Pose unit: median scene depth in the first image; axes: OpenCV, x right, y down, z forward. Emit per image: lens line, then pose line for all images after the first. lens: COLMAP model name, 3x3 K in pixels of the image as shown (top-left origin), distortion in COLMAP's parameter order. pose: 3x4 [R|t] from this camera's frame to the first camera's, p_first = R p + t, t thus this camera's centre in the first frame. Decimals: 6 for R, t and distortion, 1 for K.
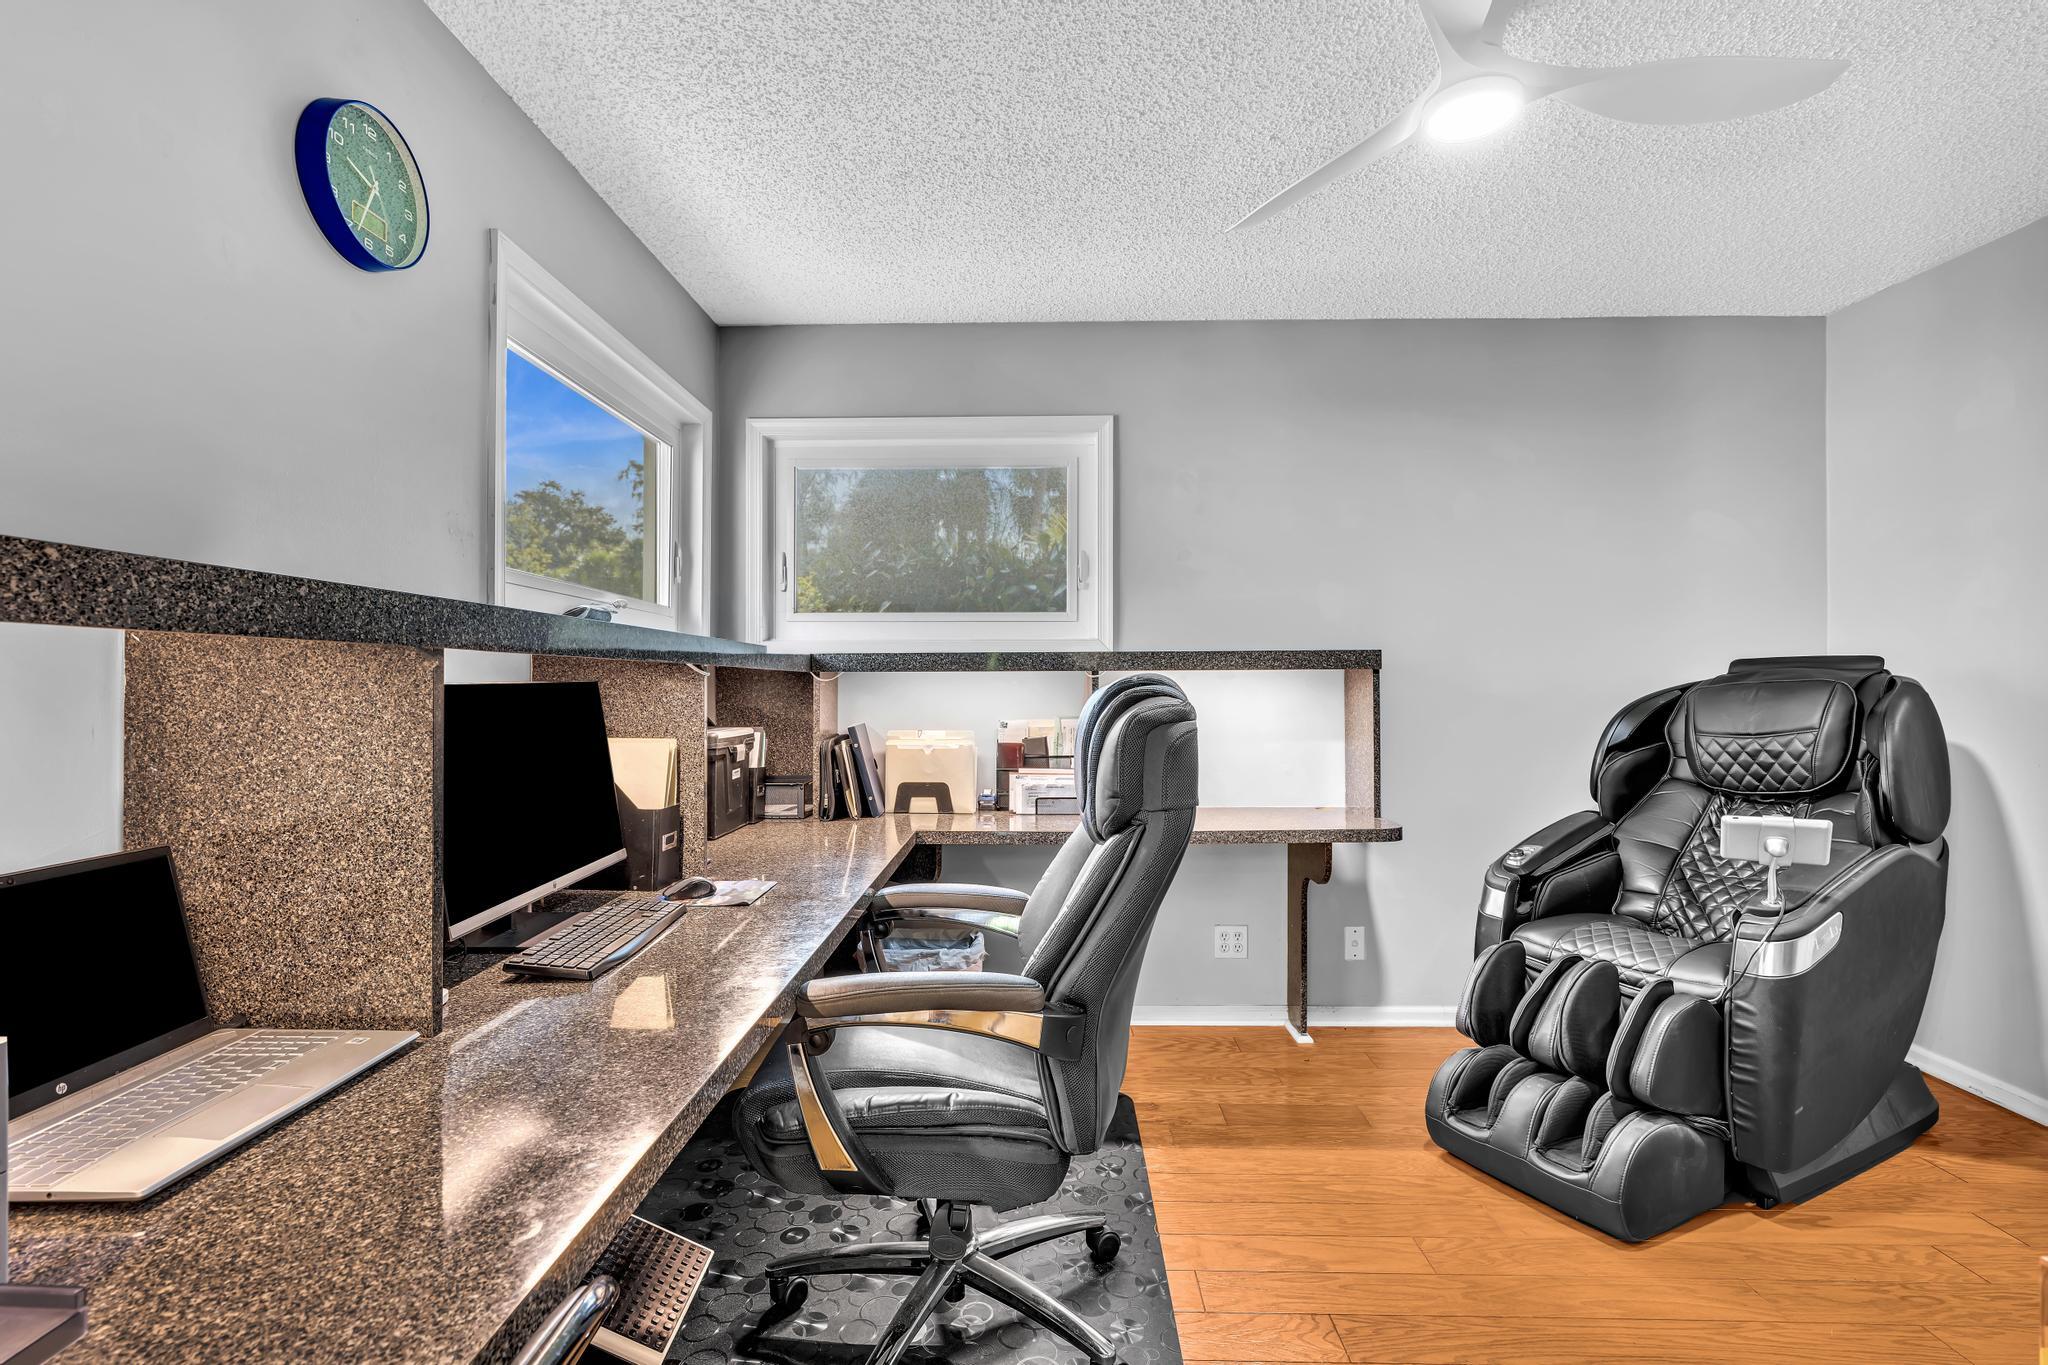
lens RADIAL K [[924.8, 0, 1021.3], [0, 924.8, 680.0], [0, 0, 1]] dist [-0.005025, 0.002112]
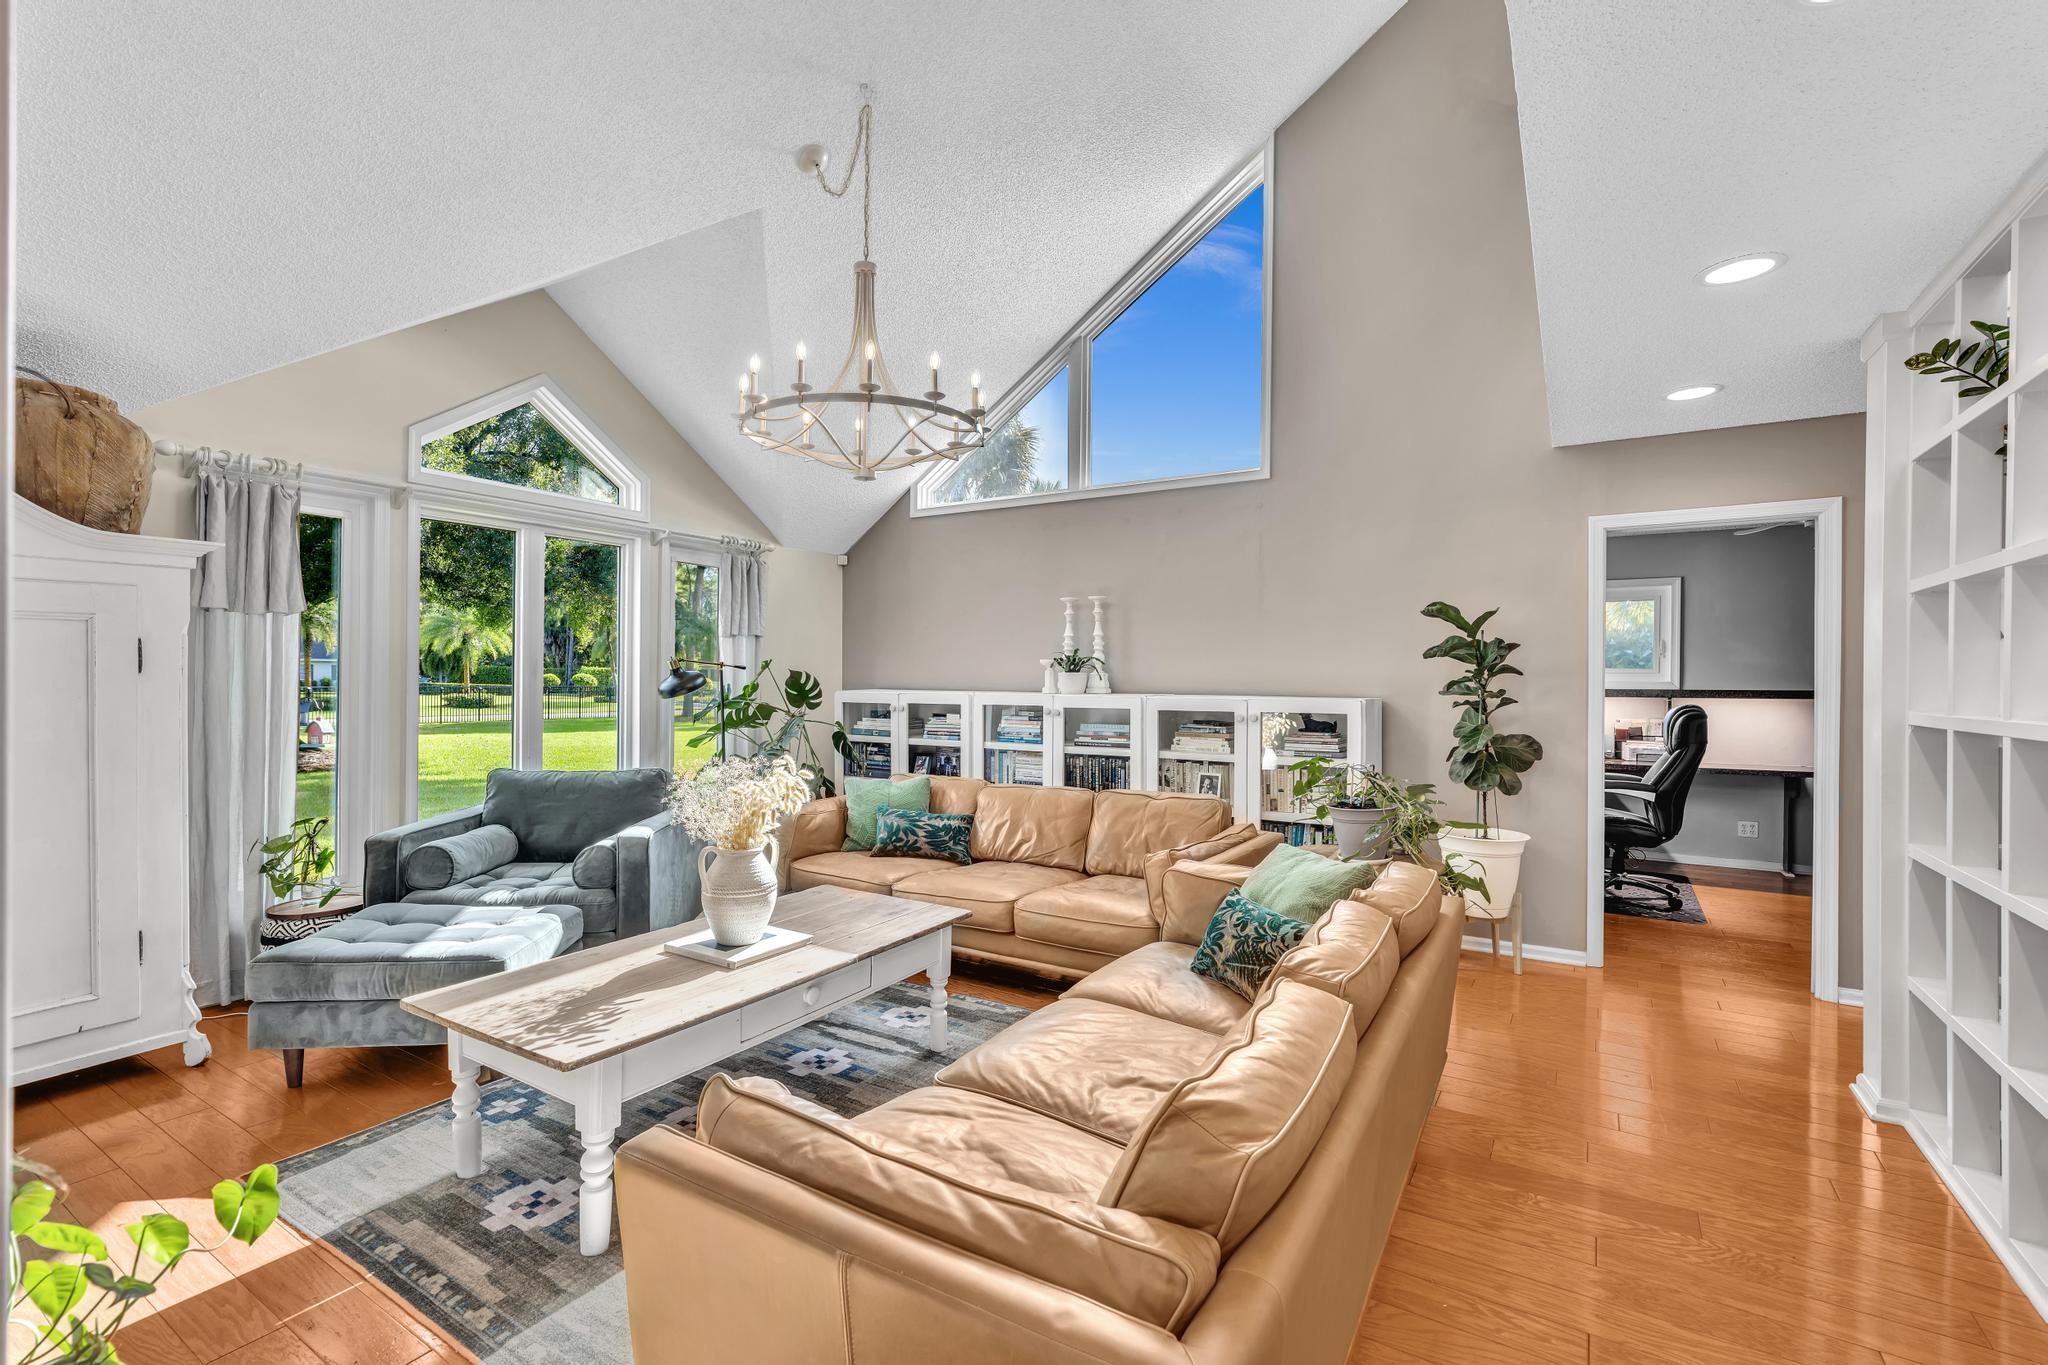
lens RADIAL K [[924.8, 0, 1019.3], [0, 924.8, 681.9], [0, 0, 1]] dist [-0.005025, 0.002112]
pose [[0.866408, 0.004690, -0.499315, -0.202349], [-0.005641, 0.999984, -0.000396, -0.045073], [0.499305, 0.003160, 0.866421, -2.070887]]
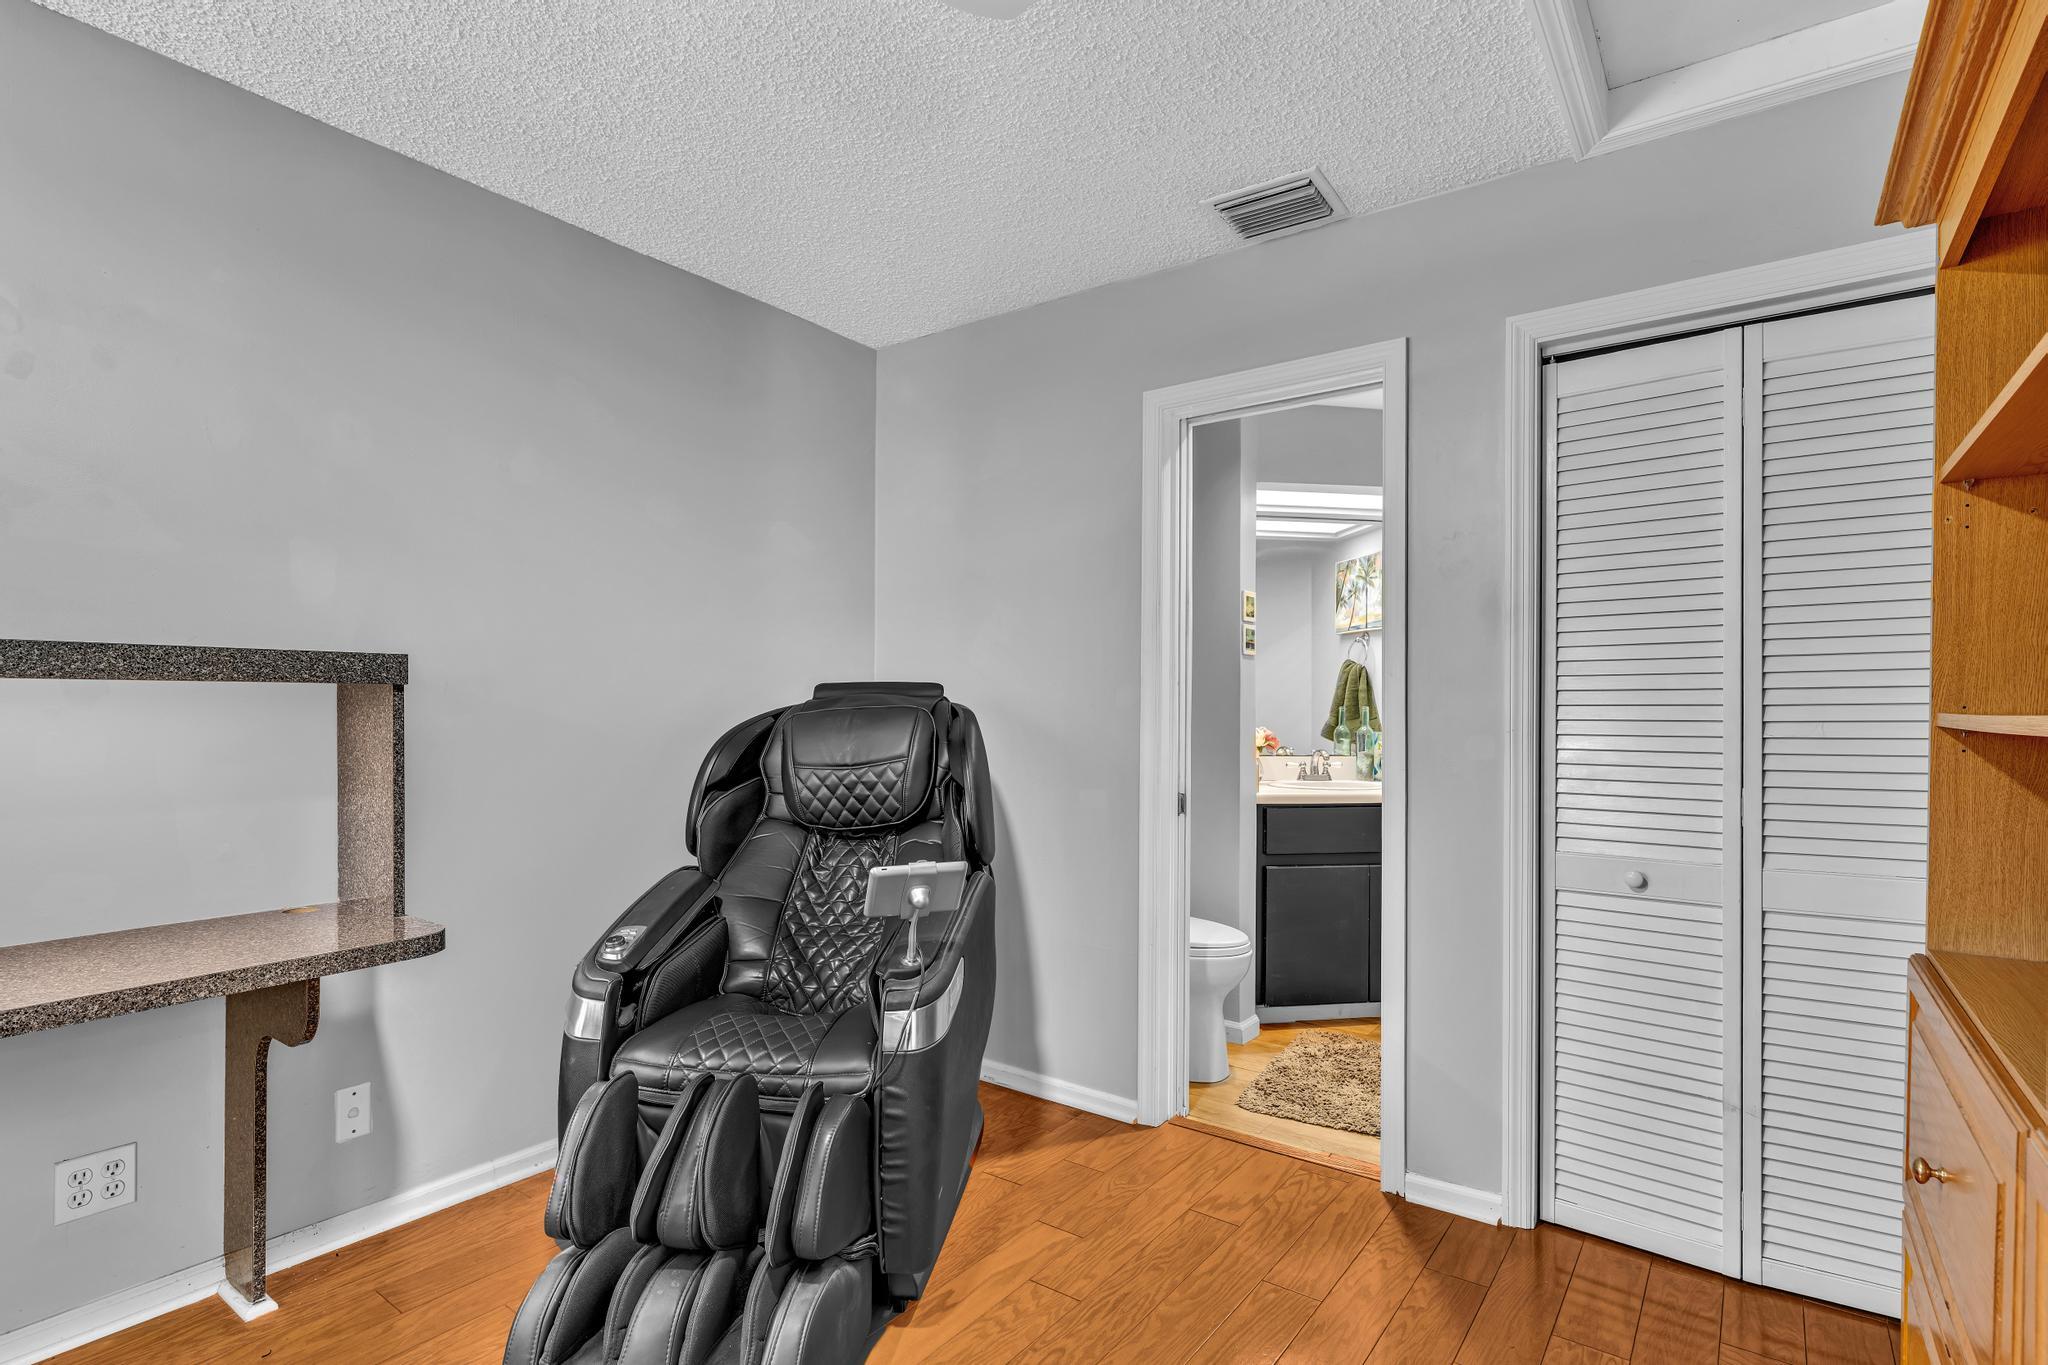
lens RADIAL K [[986.8, 0, 1011.9], [0, 986.8, 710.3], [0, 0, 1]] dist [-0.008899, 0.003193]
pose [[0.571399, 0.004083, 0.820662, 0.078639], [-0.007934, 0.999968, 0.000549, 0.002538], [-0.820634, -0.006825, 0.571414, 0.303720]]
